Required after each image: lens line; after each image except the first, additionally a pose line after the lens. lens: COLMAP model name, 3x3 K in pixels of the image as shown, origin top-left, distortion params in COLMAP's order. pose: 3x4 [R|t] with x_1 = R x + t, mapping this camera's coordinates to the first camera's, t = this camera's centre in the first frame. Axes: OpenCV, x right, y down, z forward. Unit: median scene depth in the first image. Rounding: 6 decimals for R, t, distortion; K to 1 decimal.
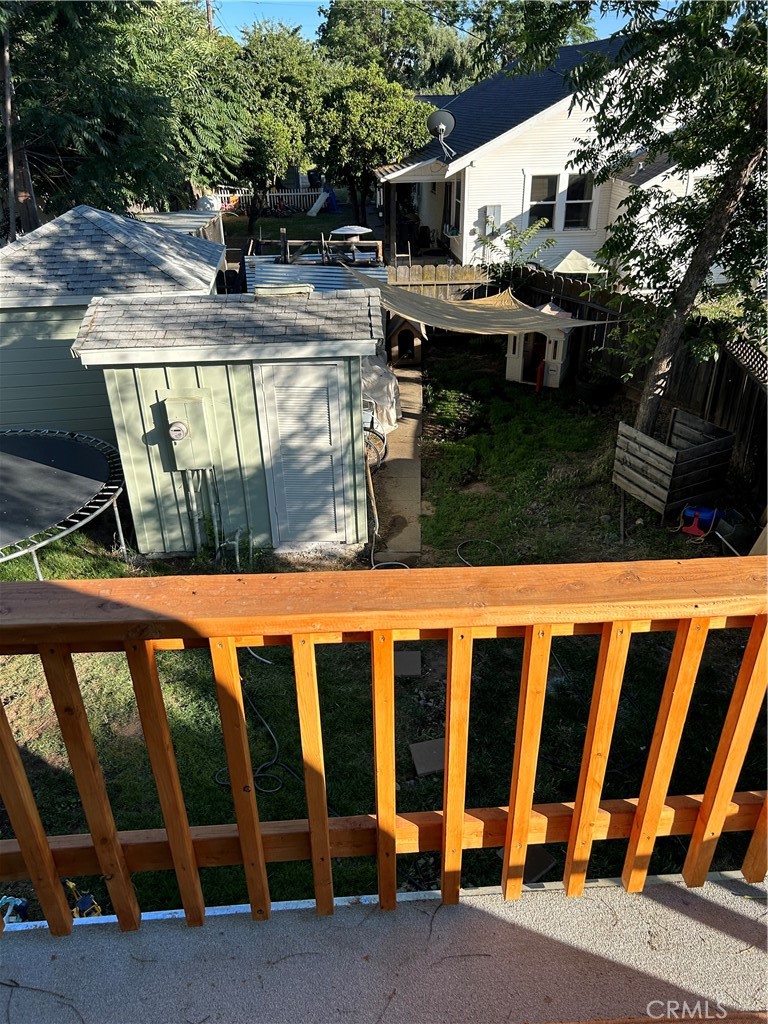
lens RADIAL K [[762.6, 0, 388.9], [0, 762.6, 516.7], [0, 0, 1]] dist [0.009845, -0.002847]
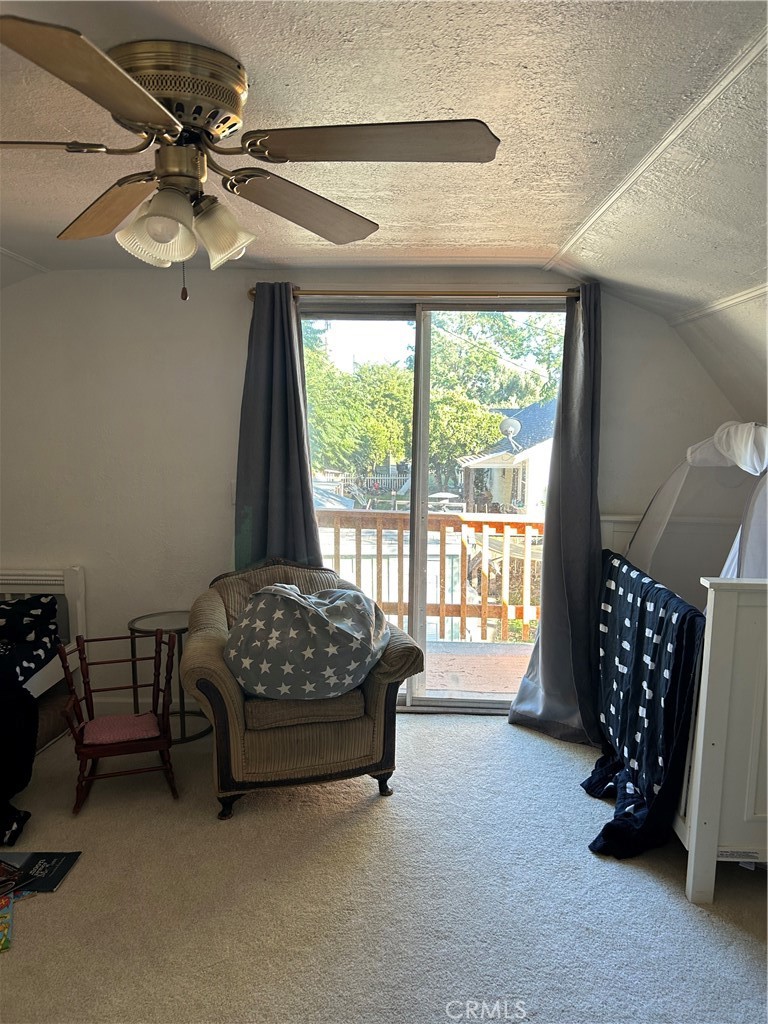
lens RADIAL K [[762.6, 0, 380.8], [0, 762.6, 512.6], [0, 0, 1]] dist [0.009845, -0.002847]
pose [[0.994524, 0.031625, -0.099611, -0.014926], [-0.065315, 0.932133, -0.356176, 0.087332], [0.081587, 0.360732, 0.929094, -0.153839]]
